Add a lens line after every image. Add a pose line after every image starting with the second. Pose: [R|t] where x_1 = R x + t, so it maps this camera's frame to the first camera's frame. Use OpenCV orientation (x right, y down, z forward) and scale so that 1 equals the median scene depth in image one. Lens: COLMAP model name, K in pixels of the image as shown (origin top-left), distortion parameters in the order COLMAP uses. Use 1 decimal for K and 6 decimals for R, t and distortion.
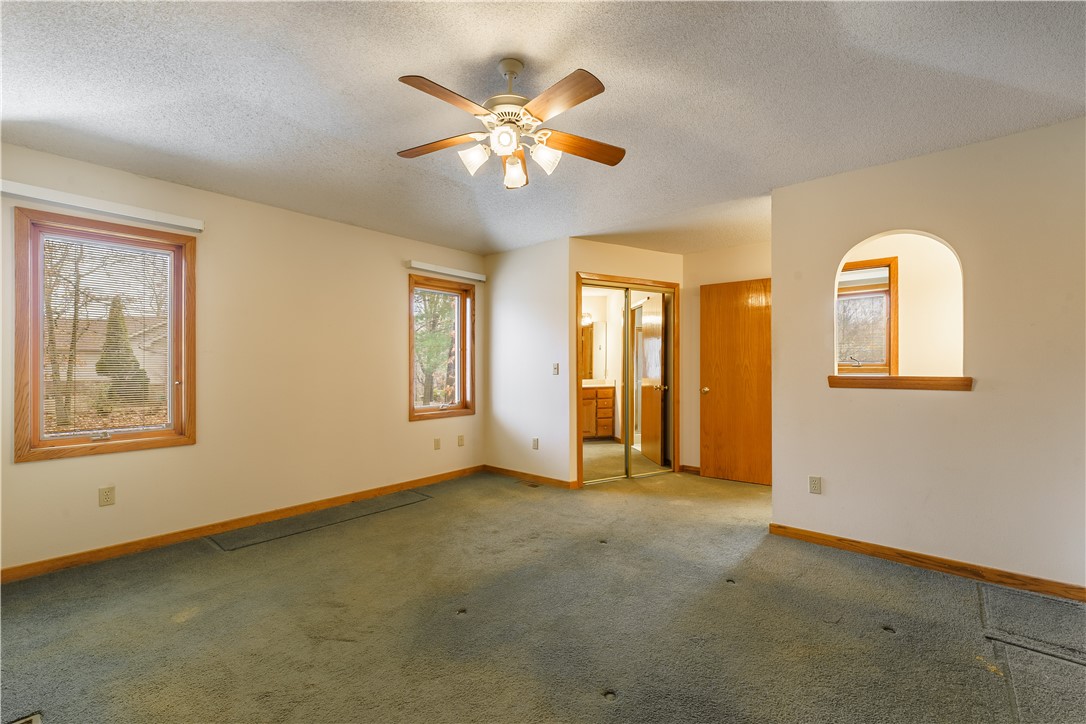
lens RADIAL K [[448.1, 0, 542.5], [0, 448.1, 357.8], [0, 0, 1]] dist [-0.000853, -0.000170]
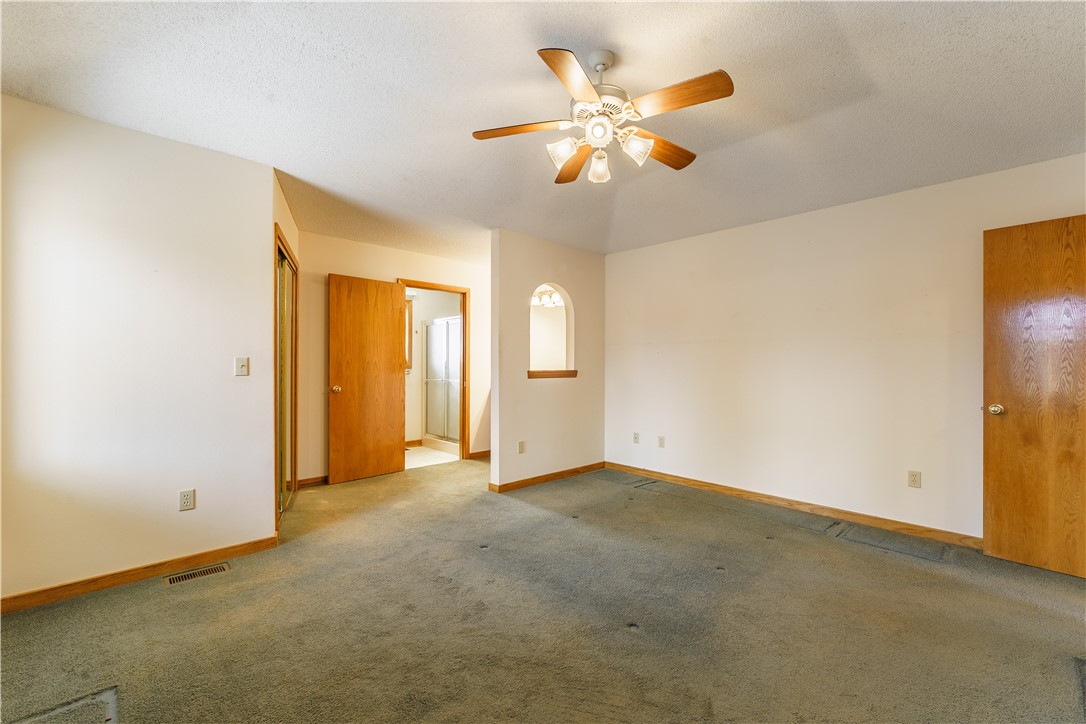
lens RADIAL K [[448.1, 0, 542.5], [0, 448.1, 357.8], [0, 0, 1]] dist [-0.000853, -0.000170]
pose [[0.116495, 0.014675, 0.993083, -0.734084], [-0.024896, 0.999620, -0.011851, 0.012132], [-0.992879, -0.023344, 0.116816, 0.699565]]
